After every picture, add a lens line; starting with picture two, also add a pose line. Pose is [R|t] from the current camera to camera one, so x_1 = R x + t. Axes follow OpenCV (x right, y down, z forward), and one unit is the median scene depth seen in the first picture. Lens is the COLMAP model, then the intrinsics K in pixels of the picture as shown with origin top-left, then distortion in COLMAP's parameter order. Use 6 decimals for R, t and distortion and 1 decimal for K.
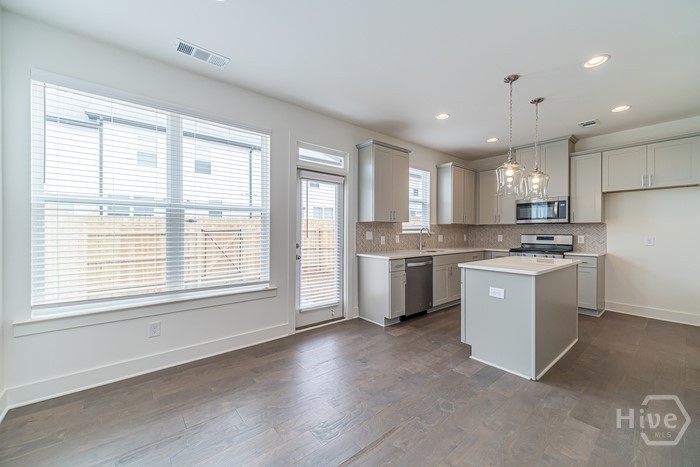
lens RADIAL K [[276.0, 0, 351.5], [0, 276.0, 232.3], [0, 0, 1]] dist [0.002272, -0.000464]
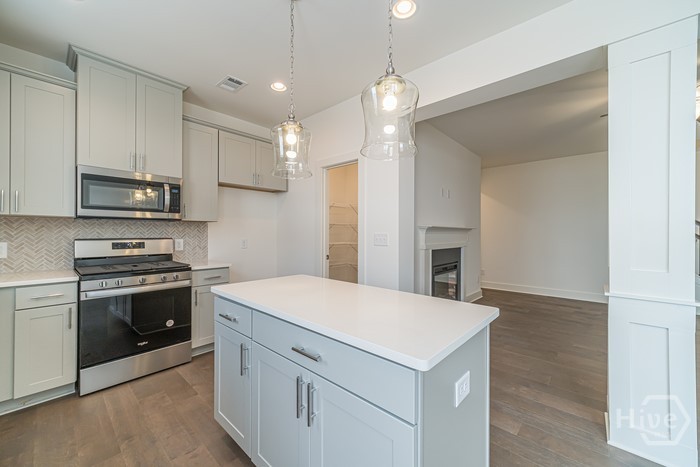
lens RADIAL K [[276.0, 0, 349.2], [0, 276.0, 233.4], [0, 0, 1]] dist [0.002272, -0.000464]
pose [[-0.145423, -0.002324, 0.989367, 0.097891], [0.001307, 0.999996, 0.002541, -0.004343], [-0.989369, 0.001663, -0.145420, 0.771105]]
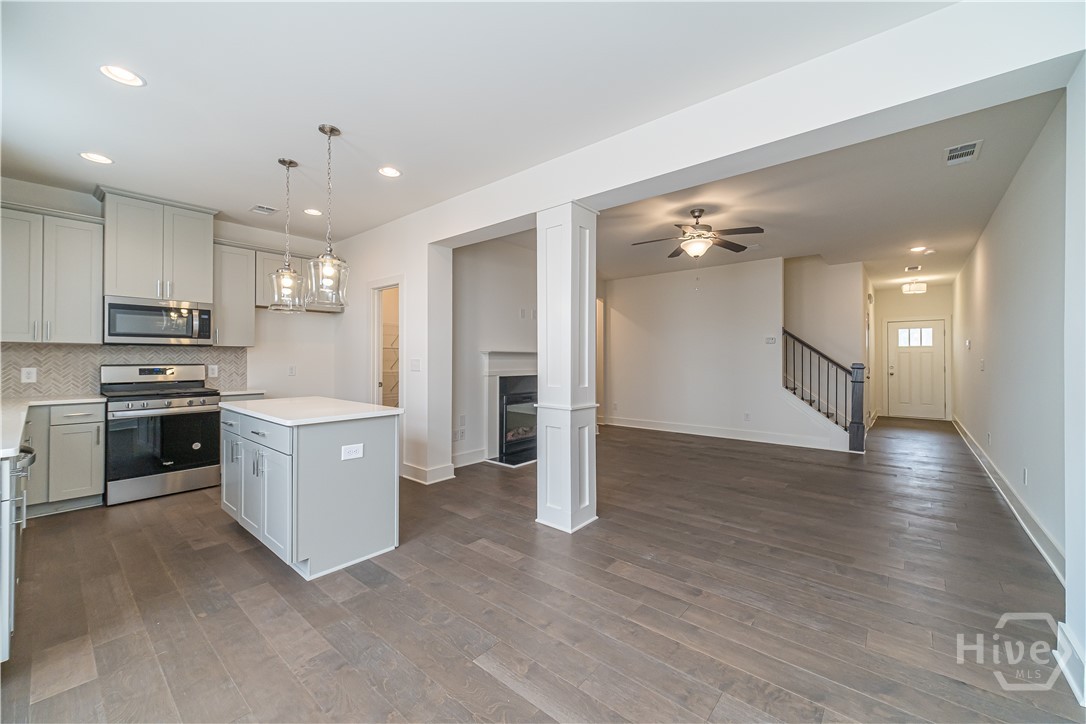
lens RADIAL K [[428.2, 0, 548.5], [0, 428.2, 357.2], [0, 0, 1]] dist [0.002272, -0.000464]
pose [[-0.184065, 0.002428, 0.982911, -0.363017], [0.003560, 0.999992, -0.001804, -0.003279], [-0.982908, 0.003167, -0.184072, 0.457302]]
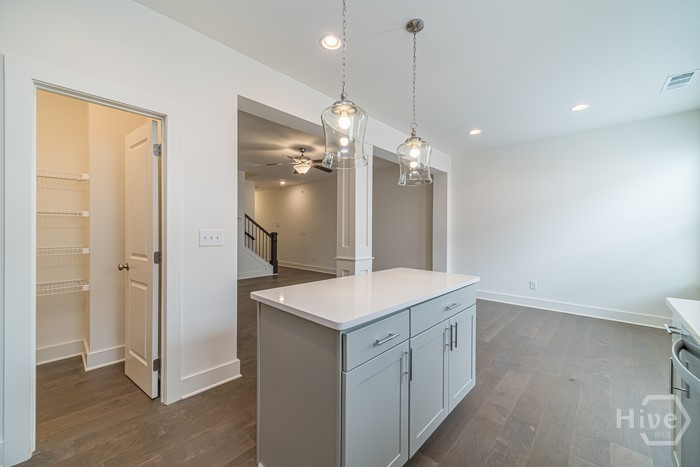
lens RADIAL K [[276.0, 0, 352.0], [0, 276.0, 231.4], [0, 0, 1]] dist [0.002272, -0.000464]
pose [[-0.990893, -0.006210, -0.134507, 0.572550], [-0.007741, 0.999911, 0.010861, -0.007619], [0.134427, 0.011803, -0.990853, 1.168920]]
